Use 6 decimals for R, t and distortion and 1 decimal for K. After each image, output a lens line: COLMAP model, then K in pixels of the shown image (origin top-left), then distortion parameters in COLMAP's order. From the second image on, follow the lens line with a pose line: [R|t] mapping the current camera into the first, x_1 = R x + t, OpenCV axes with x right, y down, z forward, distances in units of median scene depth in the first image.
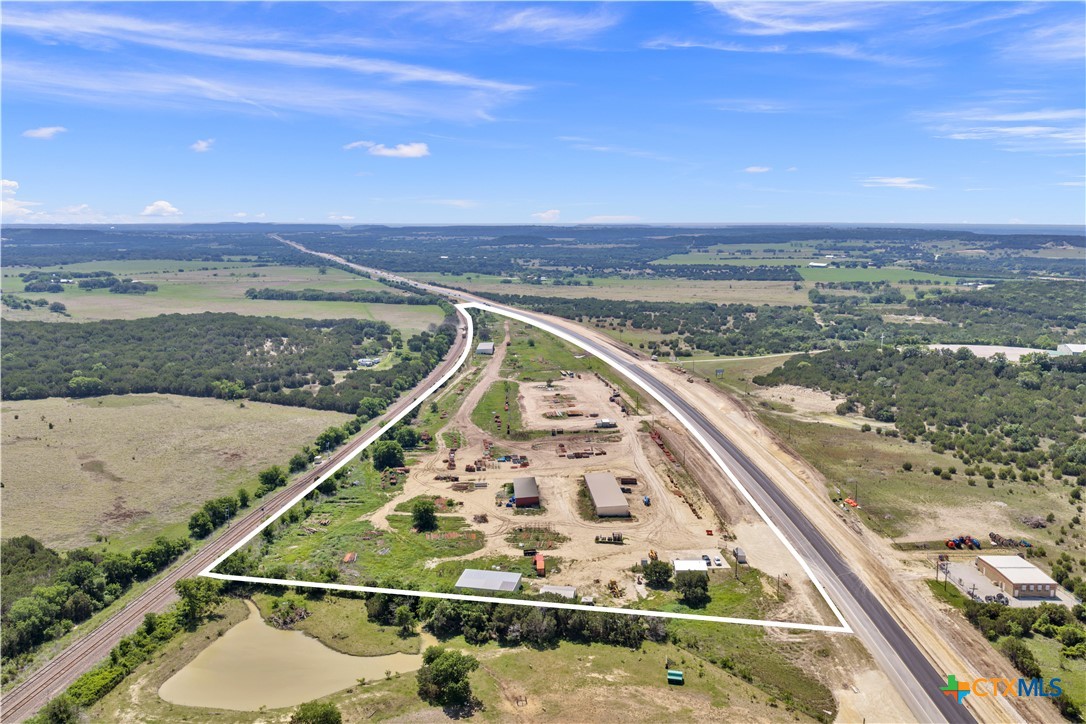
lens RADIAL K [[898.2, 0, 542.8], [0, 898.2, 373.8], [0, 0, 1]] dist [0.022630, -0.045426]
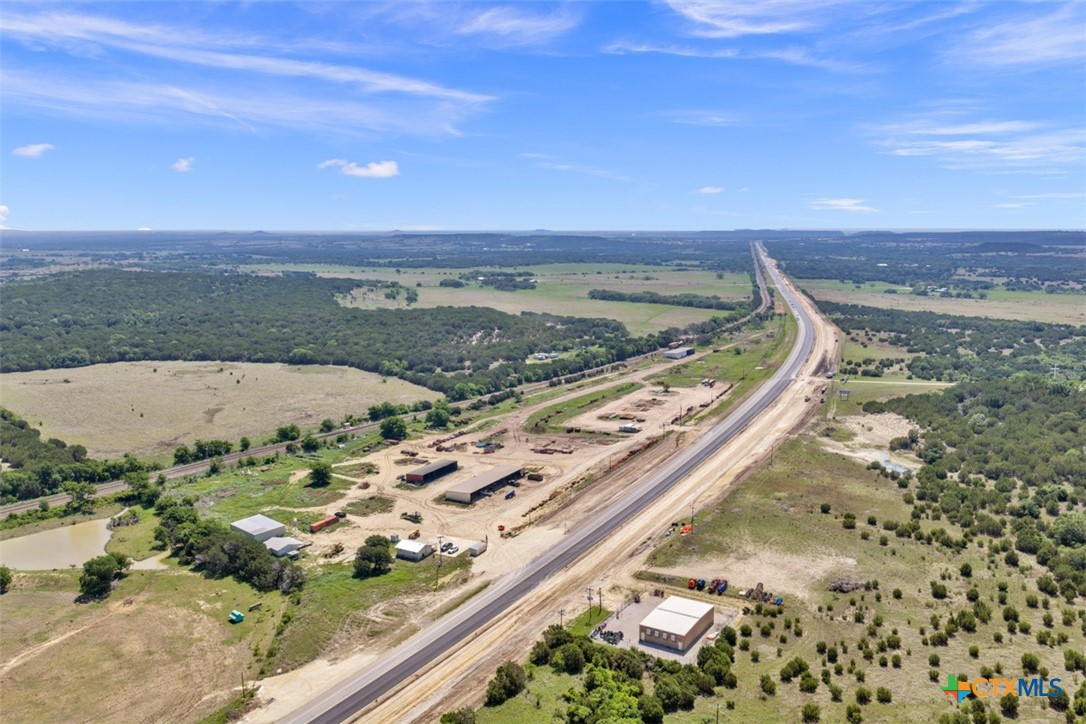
lens RADIAL K [[898.2, 0, 542.8], [0, 898.2, 373.8], [0, 0, 1]] dist [0.022630, -0.045426]
pose [[0.846304, 0.081021, -0.526503, 0.732568], [-0.084754, 0.996256, 0.017075, -0.019801], [0.525914, 0.030173, 0.850002, 0.144517]]
